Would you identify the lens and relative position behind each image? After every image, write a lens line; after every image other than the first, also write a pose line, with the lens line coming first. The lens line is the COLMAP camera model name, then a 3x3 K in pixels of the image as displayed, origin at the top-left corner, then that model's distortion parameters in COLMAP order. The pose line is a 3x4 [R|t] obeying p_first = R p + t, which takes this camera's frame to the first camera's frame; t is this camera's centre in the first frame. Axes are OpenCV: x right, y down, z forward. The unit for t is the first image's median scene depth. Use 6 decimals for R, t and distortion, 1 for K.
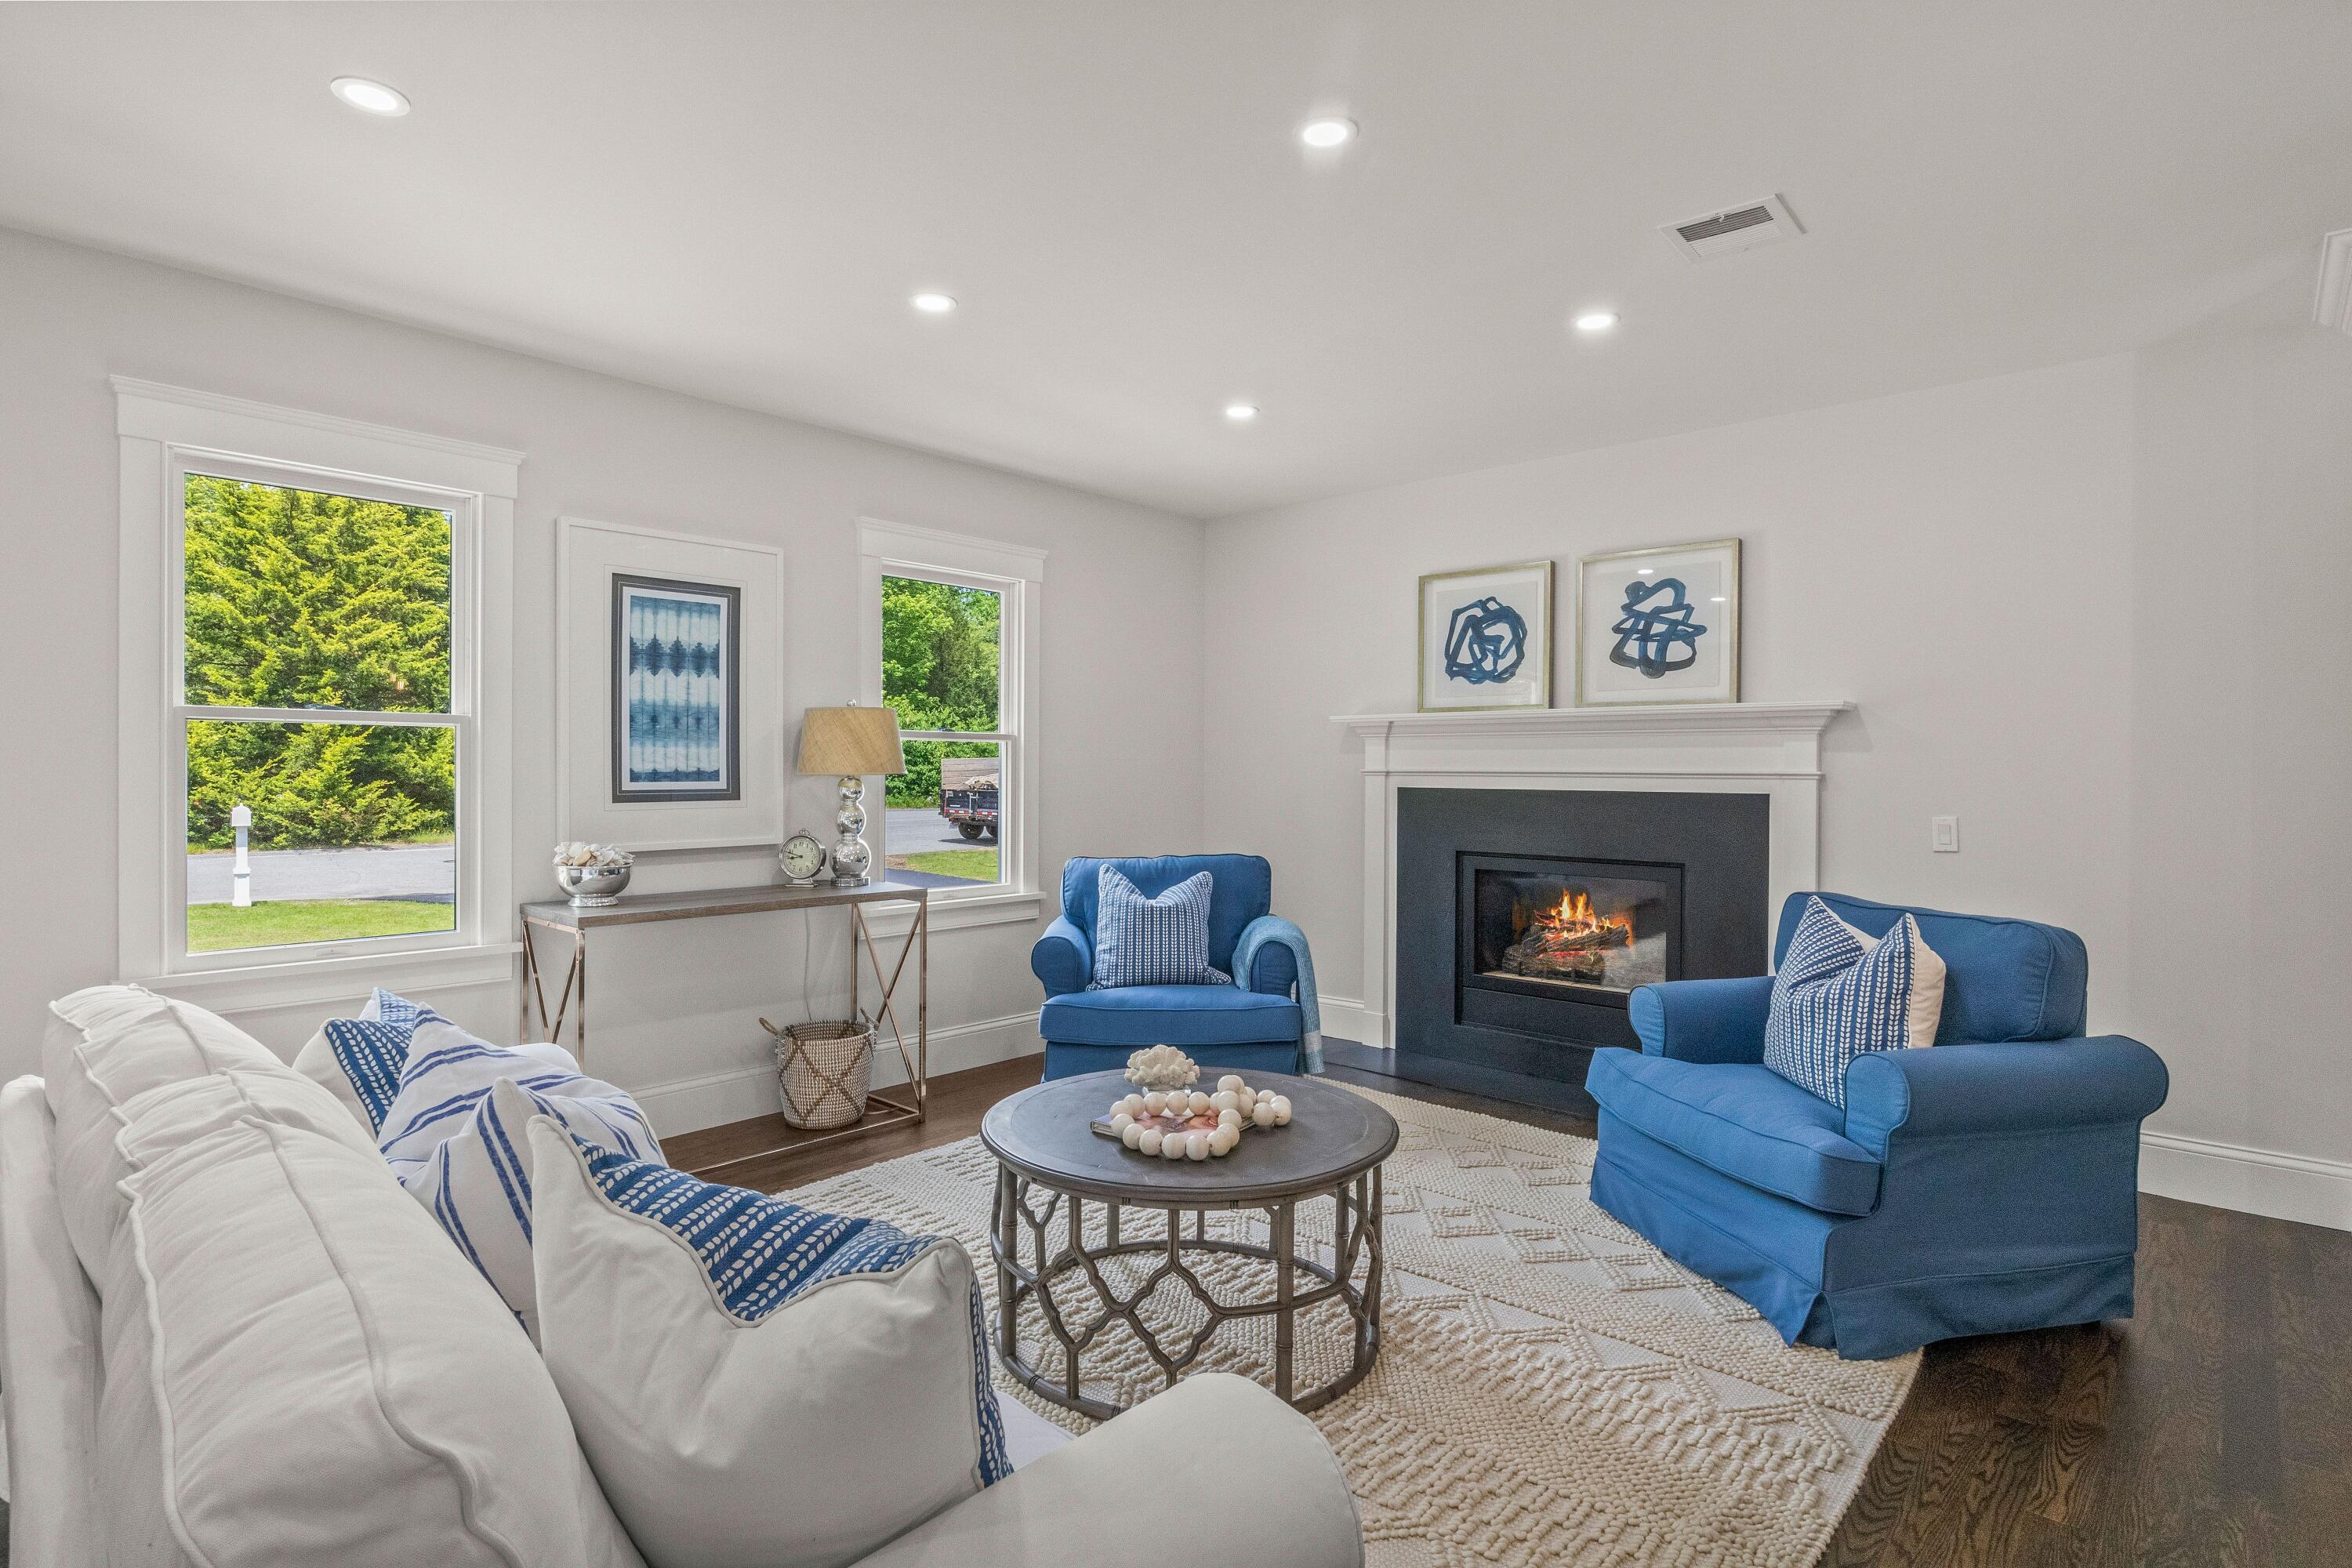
lens RADIAL K [[1168.4, 0, 1176.3], [0, 1168.4, 776.3], [0, 0, 1]] dist [-0.021936, 0.005858]
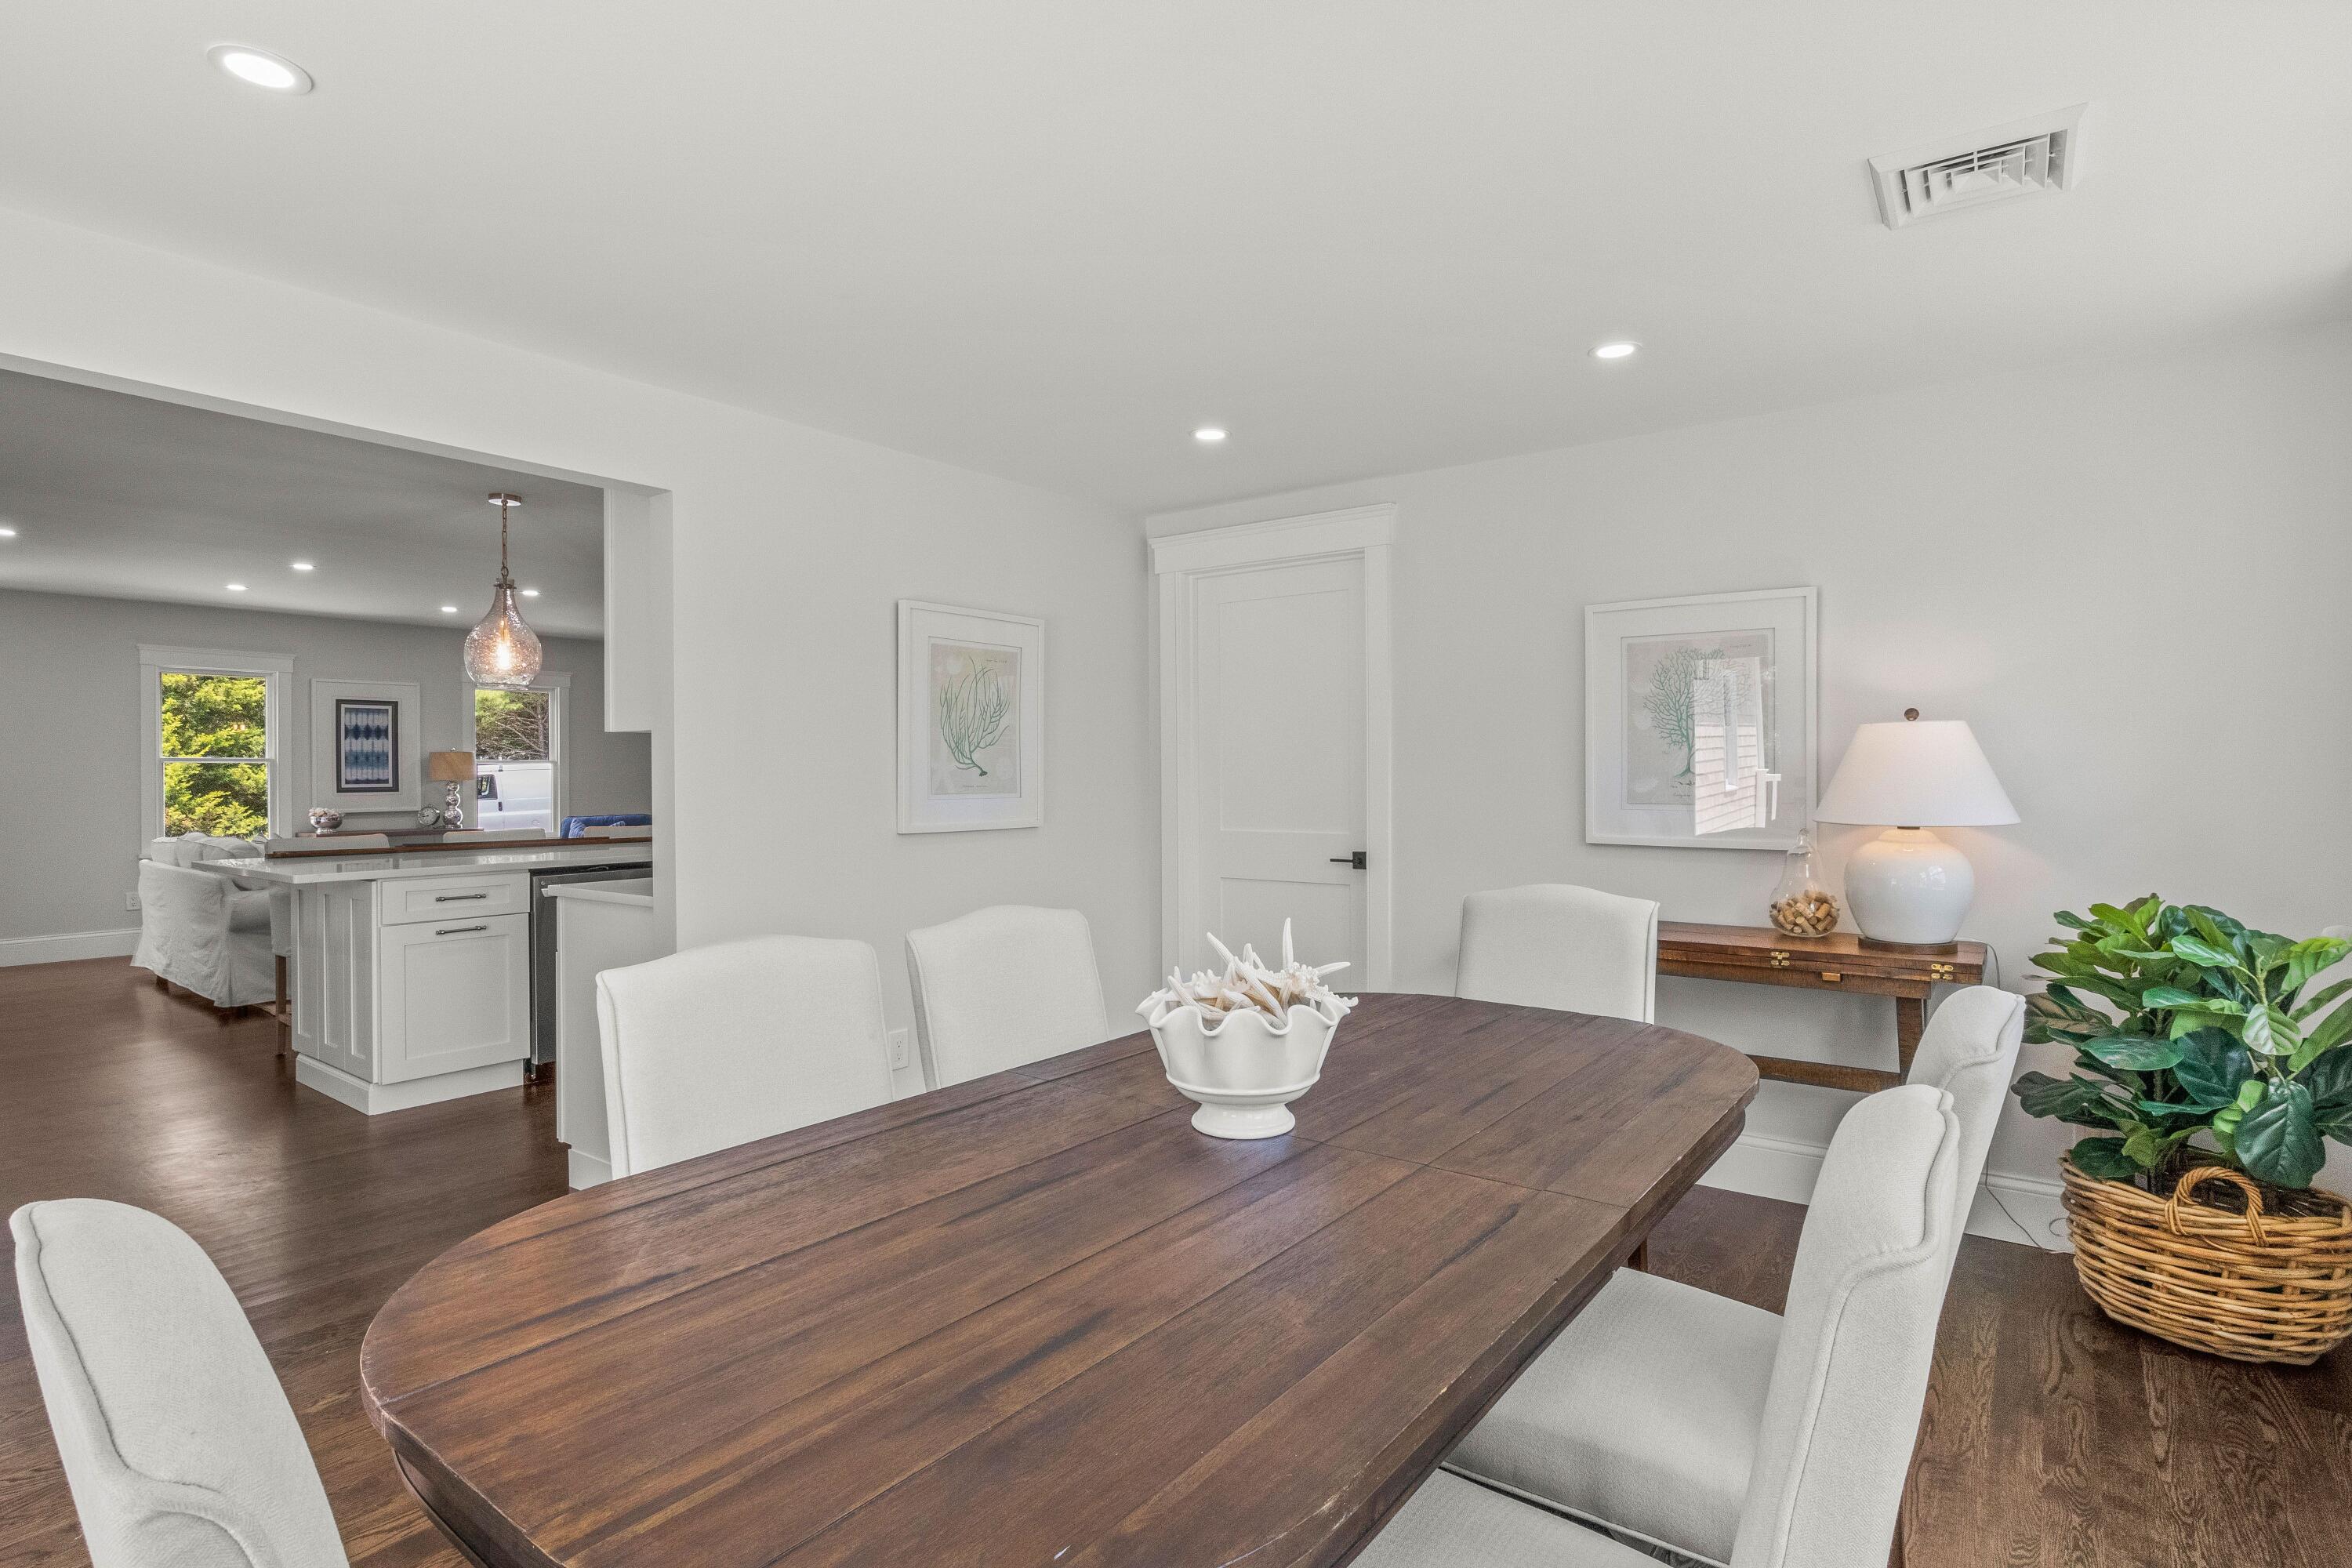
lens RADIAL K [[1168.4, 0, 1176.3], [0, 1168.4, 776.3], [0, 0, 1]] dist [-0.021936, 0.005858]
pose [[0.995316, -0.011177, 0.096024, 0.870724], [0.011457, 0.999932, -0.002367, 0.011659], [-0.095991, 0.003456, 0.995376, -1.334209]]
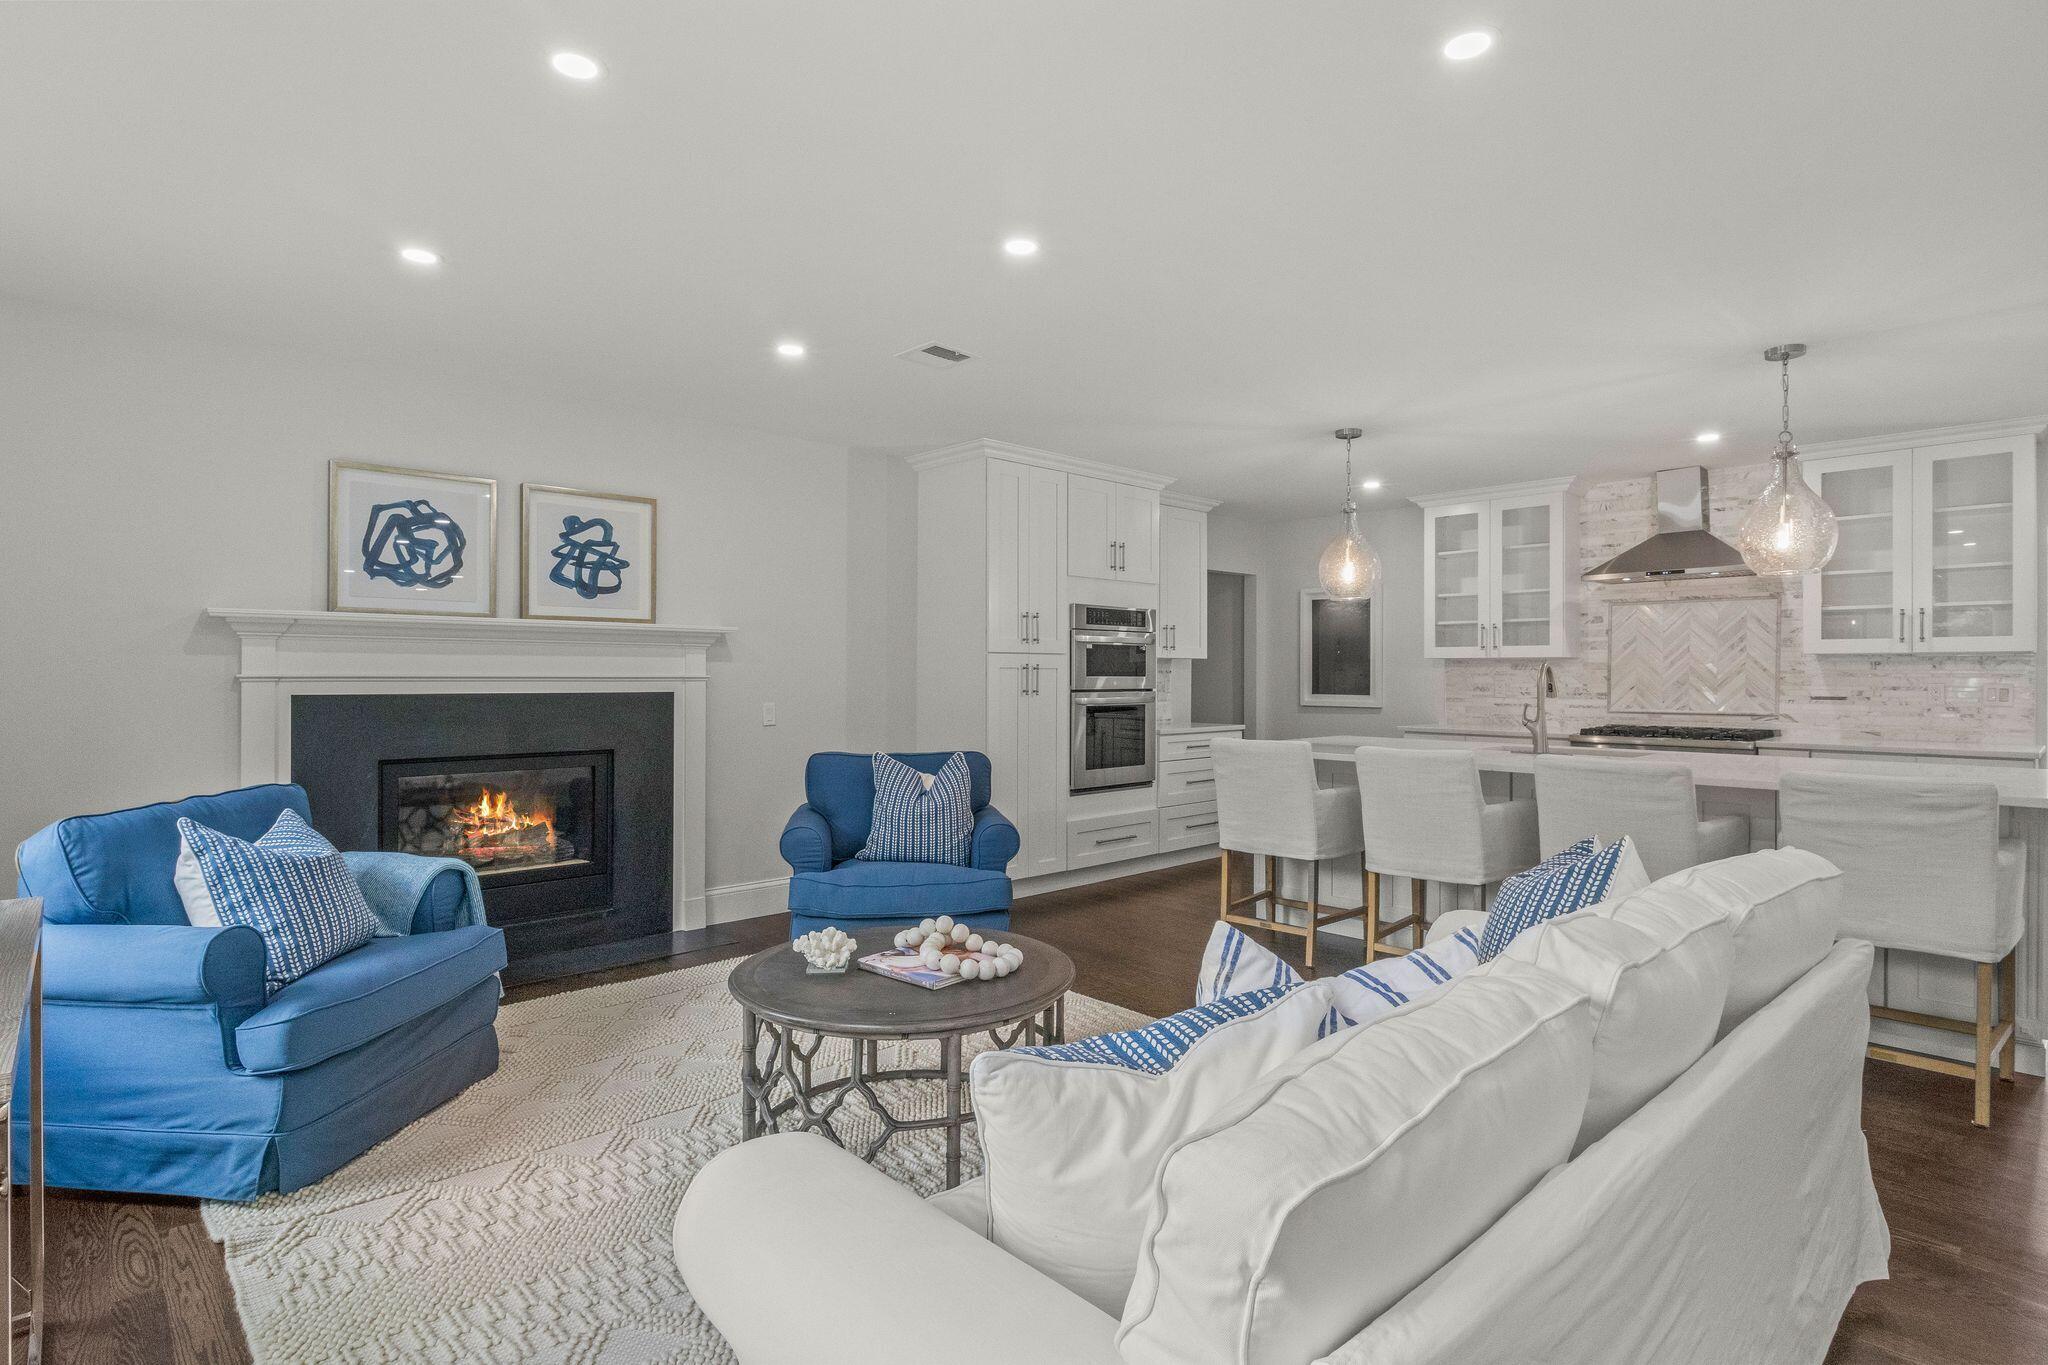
lens RADIAL K [[1017.4, 0, 1024.3], [0, 1017.4, 675.8], [0, 0, 1]] dist [-0.021936, 0.005858]
pose [[0.074489, -0.003507, 0.997216, -0.598798], [0.005803, 0.999978, 0.003083, -0.005010], [-0.997205, 0.005557, 0.074508, 0.469369]]
